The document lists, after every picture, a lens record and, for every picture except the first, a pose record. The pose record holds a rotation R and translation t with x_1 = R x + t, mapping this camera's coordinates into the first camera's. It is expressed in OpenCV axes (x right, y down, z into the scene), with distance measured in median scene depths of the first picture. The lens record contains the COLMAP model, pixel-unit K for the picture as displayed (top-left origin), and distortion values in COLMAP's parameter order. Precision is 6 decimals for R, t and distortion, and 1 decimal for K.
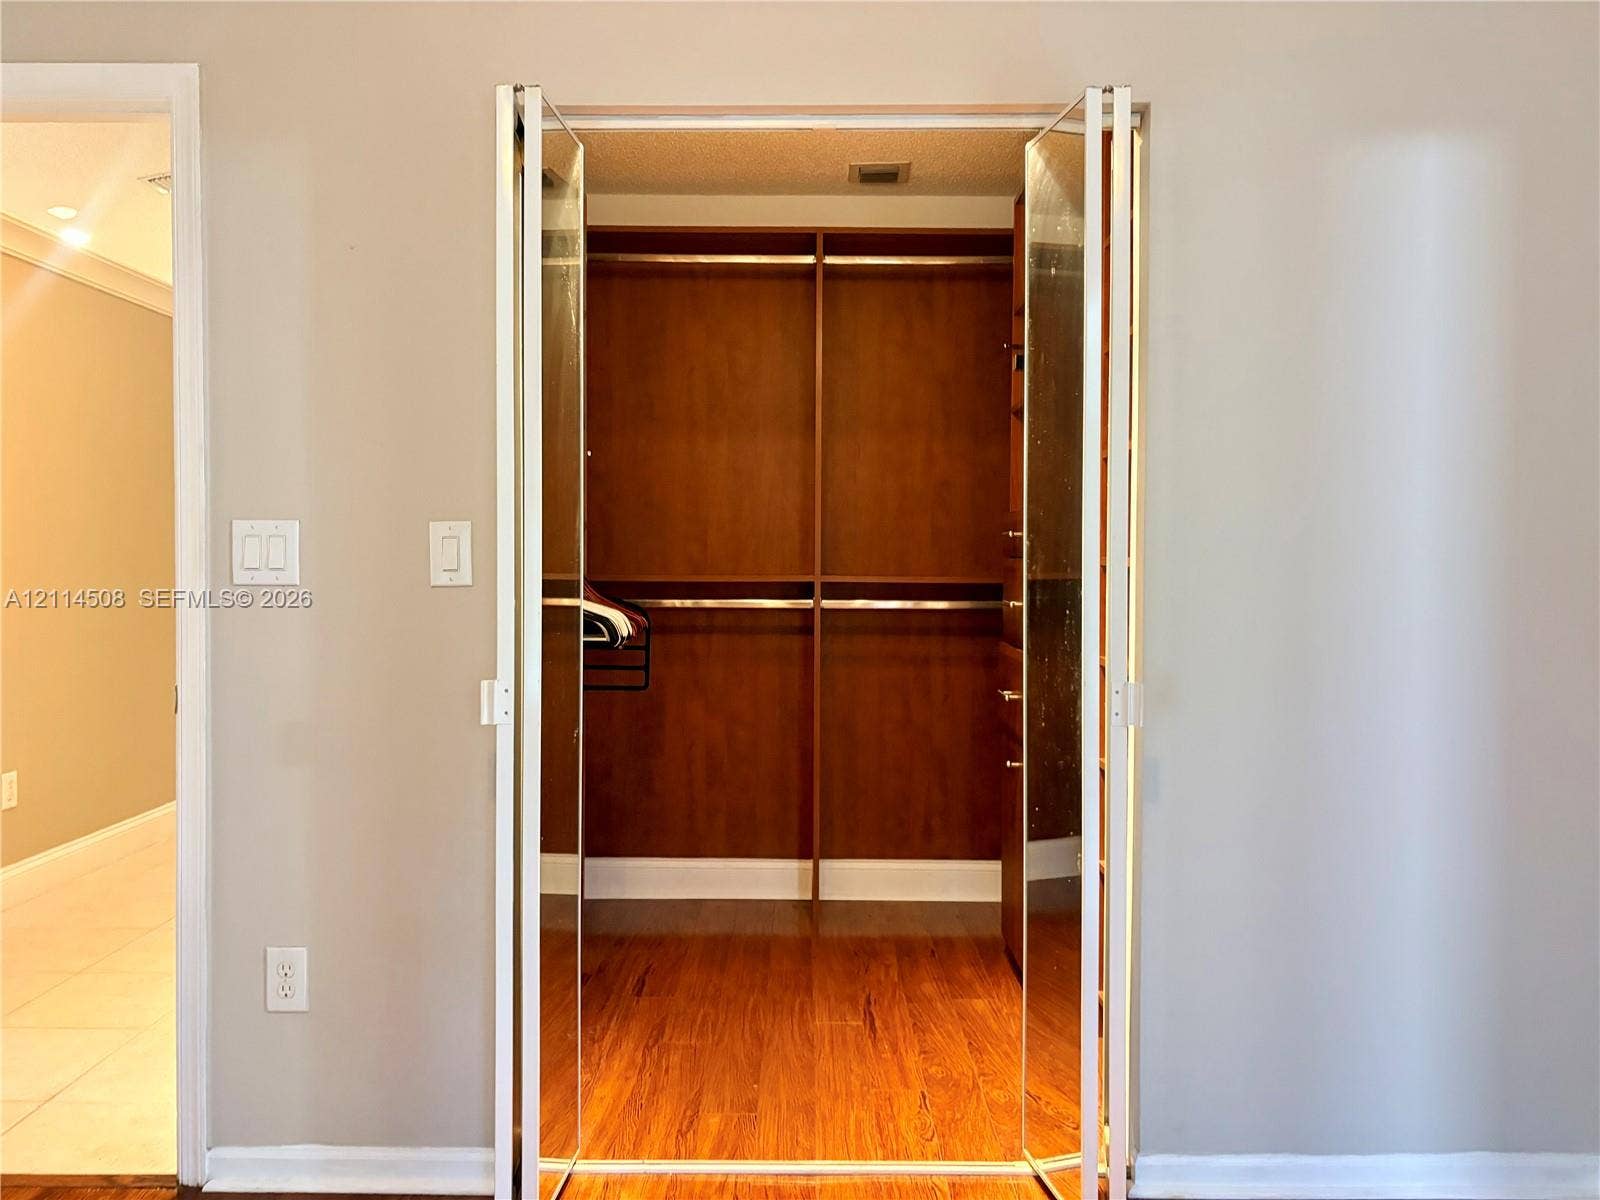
lens RADIAL K [[1227.1, 0, 790.9], [0, 1227.1, 585.7], [0, 0, 1]] dist [0.055769, -0.055774]
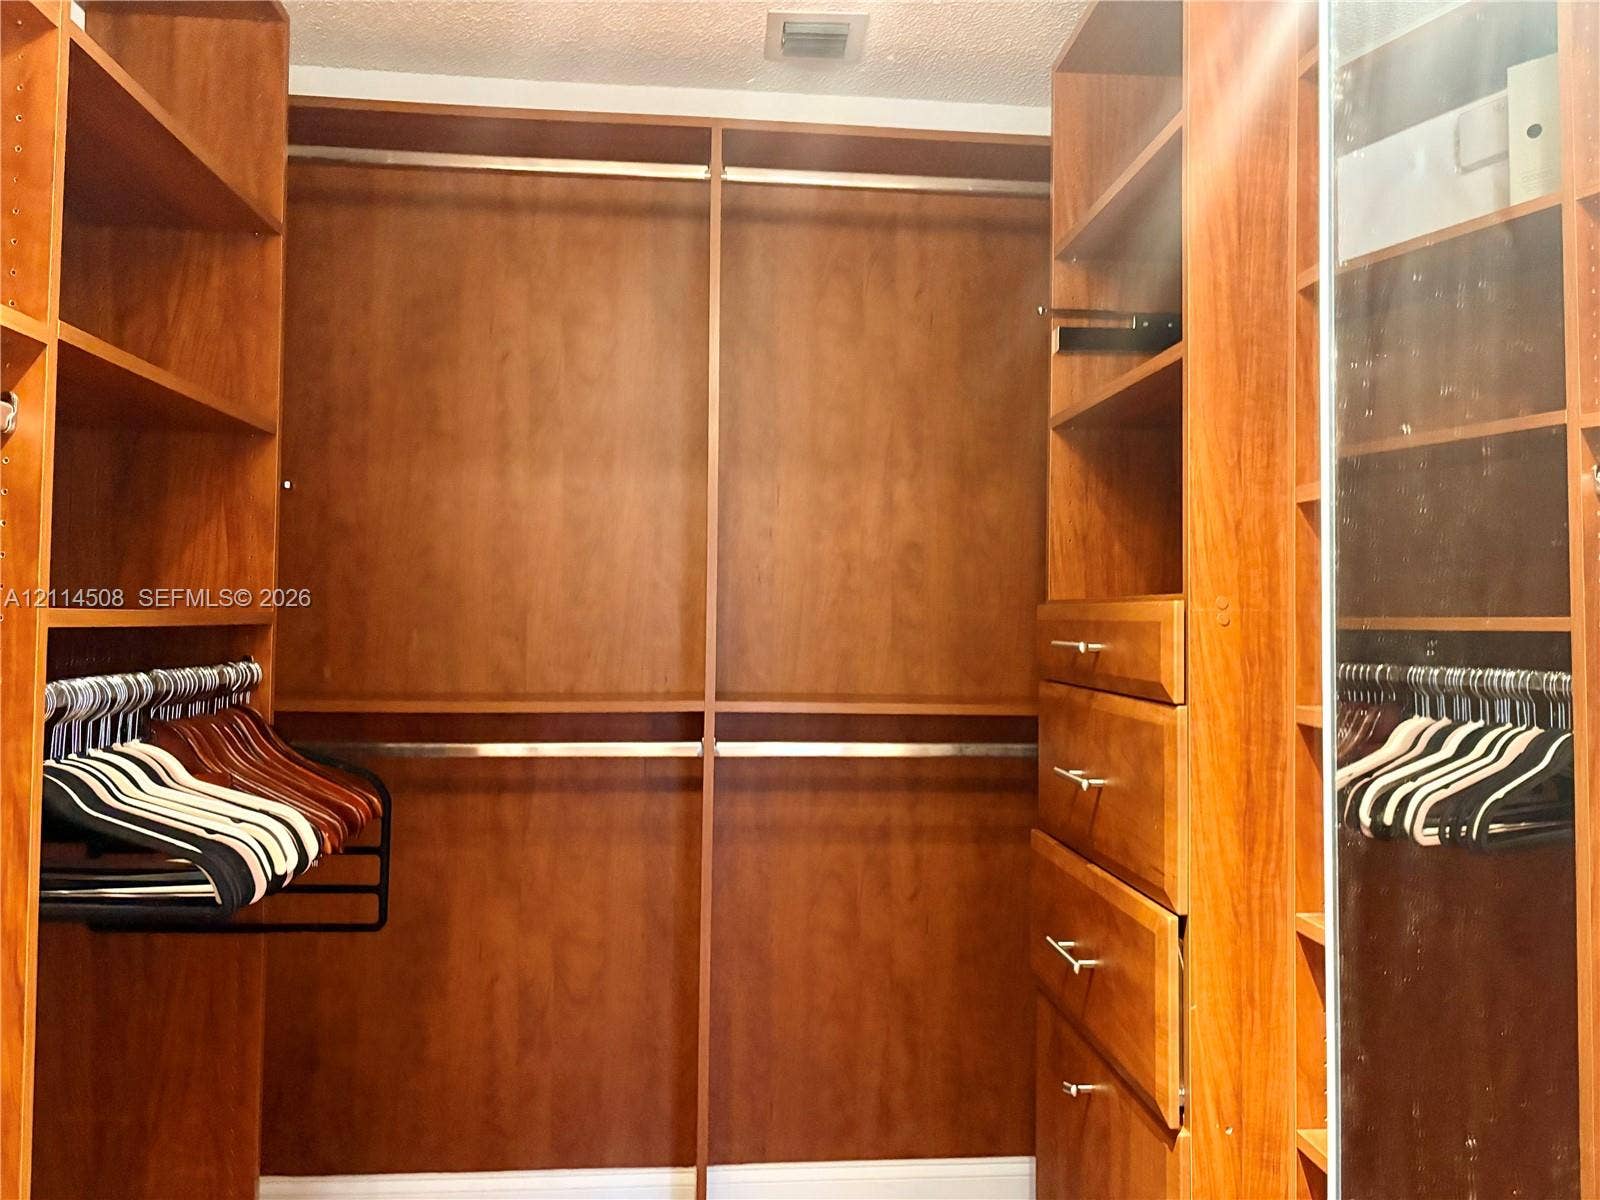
lens RADIAL K [[1227.1, 0, 801.4], [0, 1227.1, 592.8], [0, 0, 1]] dist [0.055769, -0.055774]
pose [[0.994884, 0.009679, 0.100561, 0.005444], [-0.004070, 0.998432, -0.055837, -0.025102], [-0.100943, 0.055142, 0.993363, 0.382975]]
